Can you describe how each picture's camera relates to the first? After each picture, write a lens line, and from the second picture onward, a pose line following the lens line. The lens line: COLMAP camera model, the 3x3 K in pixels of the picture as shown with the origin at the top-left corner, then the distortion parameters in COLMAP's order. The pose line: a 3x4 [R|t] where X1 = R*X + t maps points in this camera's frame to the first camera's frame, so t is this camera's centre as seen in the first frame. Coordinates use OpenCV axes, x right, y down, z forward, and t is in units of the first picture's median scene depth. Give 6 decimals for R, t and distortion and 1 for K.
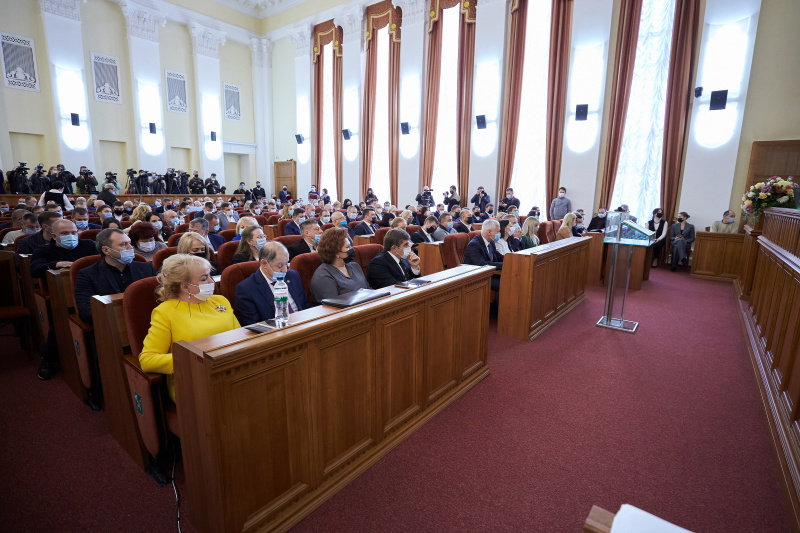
lens RADIAL K [[390.0, 0, 398.4], [0, 390.0, 266.1], [0, 0, 1]] dist [-0.050511, 0.014127]
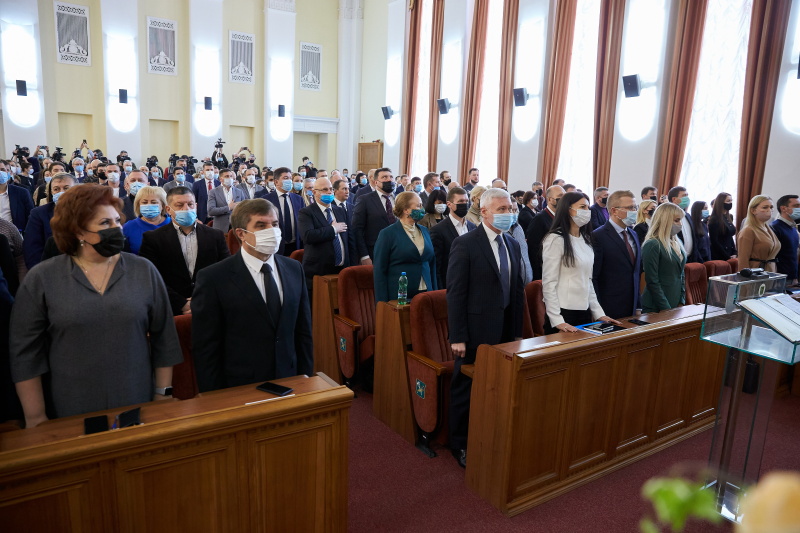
lens RADIAL K [[533.3, 0, 400.9], [0, 533.3, 266.7], [0, 0, 1]] dist [-0.101616, 0.076022]
pose [[0.944713, 0.074828, -0.319246, 0.129054], [-0.081568, 0.996637, -0.007775, -0.040396], [0.317590, 0.033386, 0.947640, 0.087515]]
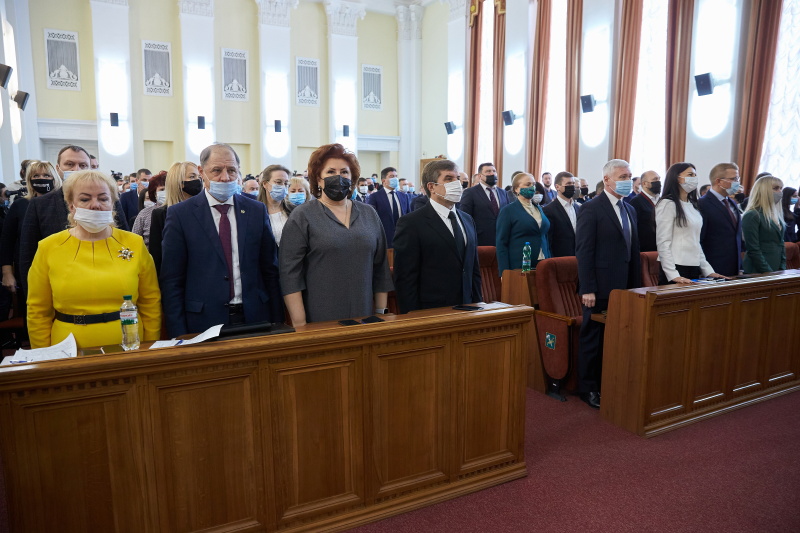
lens RADIAL K [[548.9, 0, 395.4], [0, 548.9, 272.1], [0, 0, 1]] dist [-0.101983, 0.080028]
pose [[0.912915, 0.037174, -0.406452, 0.100544], [-0.059606, 0.997310, -0.042665, -0.001277], [0.403773, 0.063177, 0.912675, 0.022217]]
